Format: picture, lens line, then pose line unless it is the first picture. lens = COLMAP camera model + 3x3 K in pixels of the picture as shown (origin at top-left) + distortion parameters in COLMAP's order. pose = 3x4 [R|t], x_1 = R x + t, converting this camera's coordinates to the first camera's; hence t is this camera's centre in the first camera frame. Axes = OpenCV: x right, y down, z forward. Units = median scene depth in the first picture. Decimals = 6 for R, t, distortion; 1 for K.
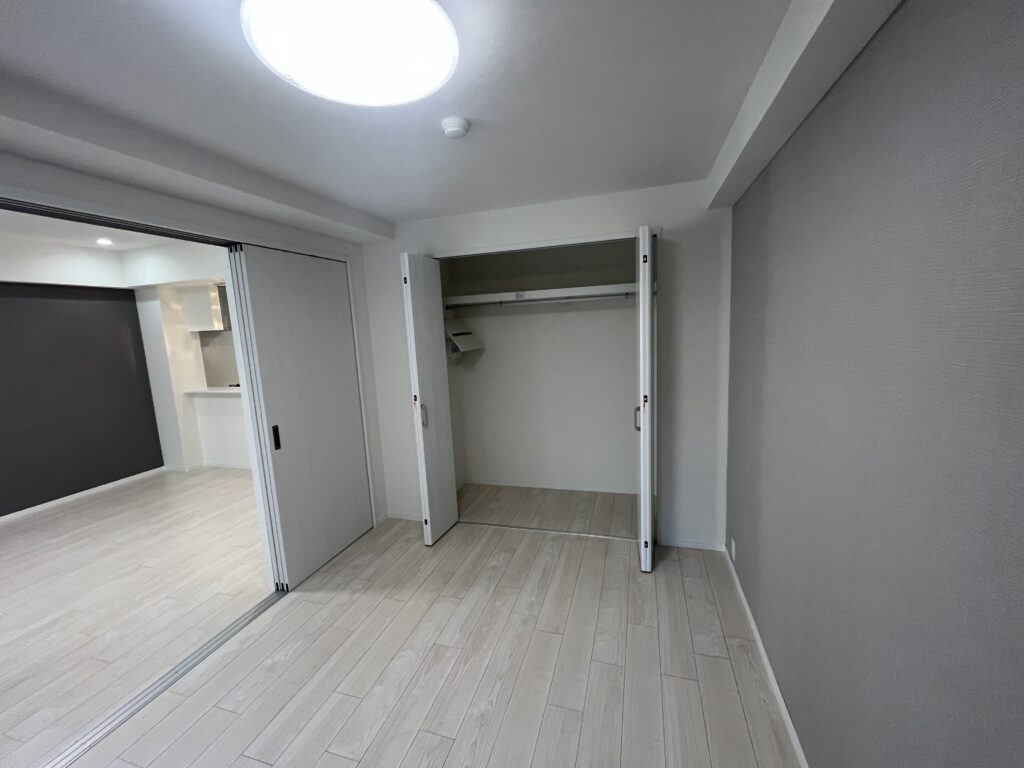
lens RADIAL K [[417.6, 0, 510.7], [0, 417.6, 384.3], [0, 0, 1]] dist [0.000613, 0.000144]
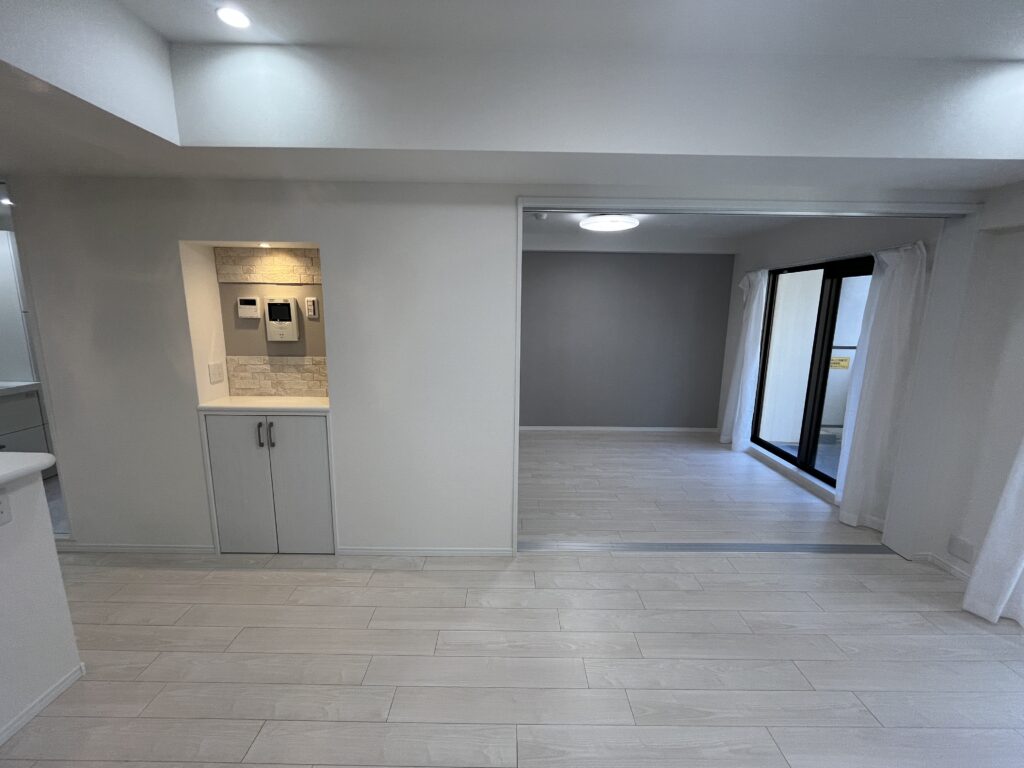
lens RADIAL K [[417.6, 0, 511.2], [0, 417.6, 383.1], [0, 0, 1]] dist [0.000613, 0.000144]
pose [[-0.304426, -0.124964, 0.944303, -1.898803], [0.132581, 0.976149, 0.171919, -0.117842], [-0.943264, 0.177533, -0.280597, 1.578807]]
